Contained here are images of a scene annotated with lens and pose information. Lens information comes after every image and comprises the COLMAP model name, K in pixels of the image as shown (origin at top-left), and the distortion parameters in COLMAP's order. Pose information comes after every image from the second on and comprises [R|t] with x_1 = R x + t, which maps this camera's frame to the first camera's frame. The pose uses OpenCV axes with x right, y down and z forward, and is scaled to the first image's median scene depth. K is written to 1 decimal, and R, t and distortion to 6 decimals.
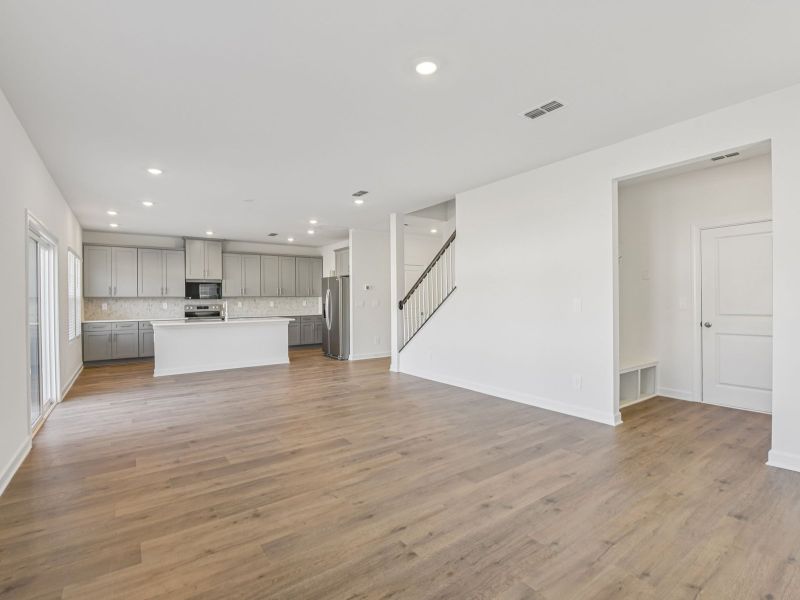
lens RADIAL K [[384.9, 0, 399.1], [0, 384.9, 299.7], [0, 0, 1]] dist [-0.017405, 0.000687]
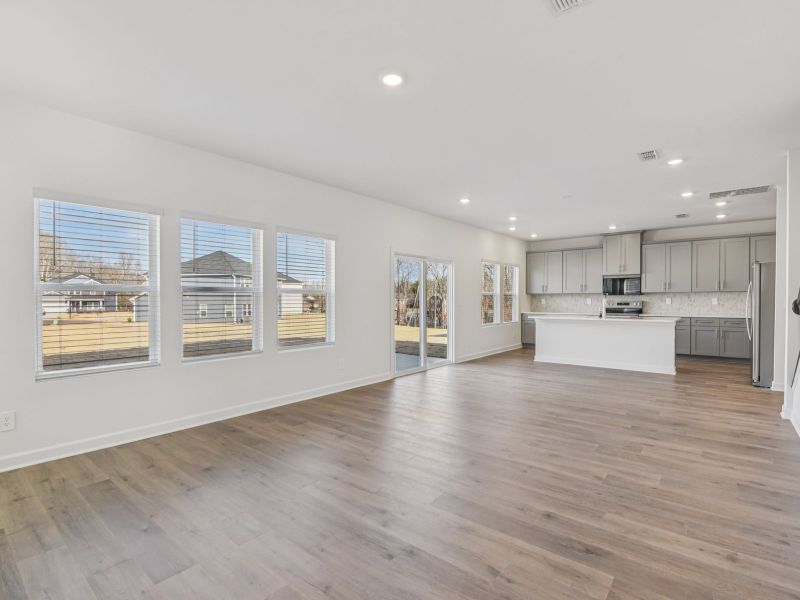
lens RADIAL K [[397.2, 0, 401.1], [0, 397.2, 299.1], [0, 0, 1]] dist [-0.019227, -0.000346]
pose [[0.265142, 0.008830, -0.964169, 0.344027], [0.001688, 0.999952, 0.009621, -0.002523], [0.964208, -0.004178, 0.265114, 0.224124]]
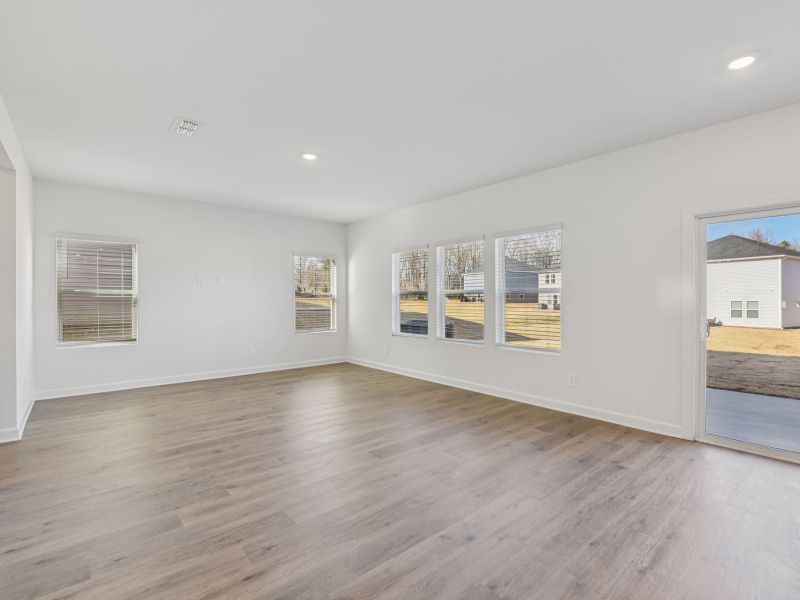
lens RADIAL K [[384.9, 0, 401.5], [0, 384.9, 302.3], [0, 0, 1]] dist [-0.017405, 0.000687]
pose [[-0.996294, 0.012922, -0.085036, -0.052311], [0.012311, 0.999894, 0.007712, 0.000618], [0.085127, 0.006636, -0.996348, 0.804692]]
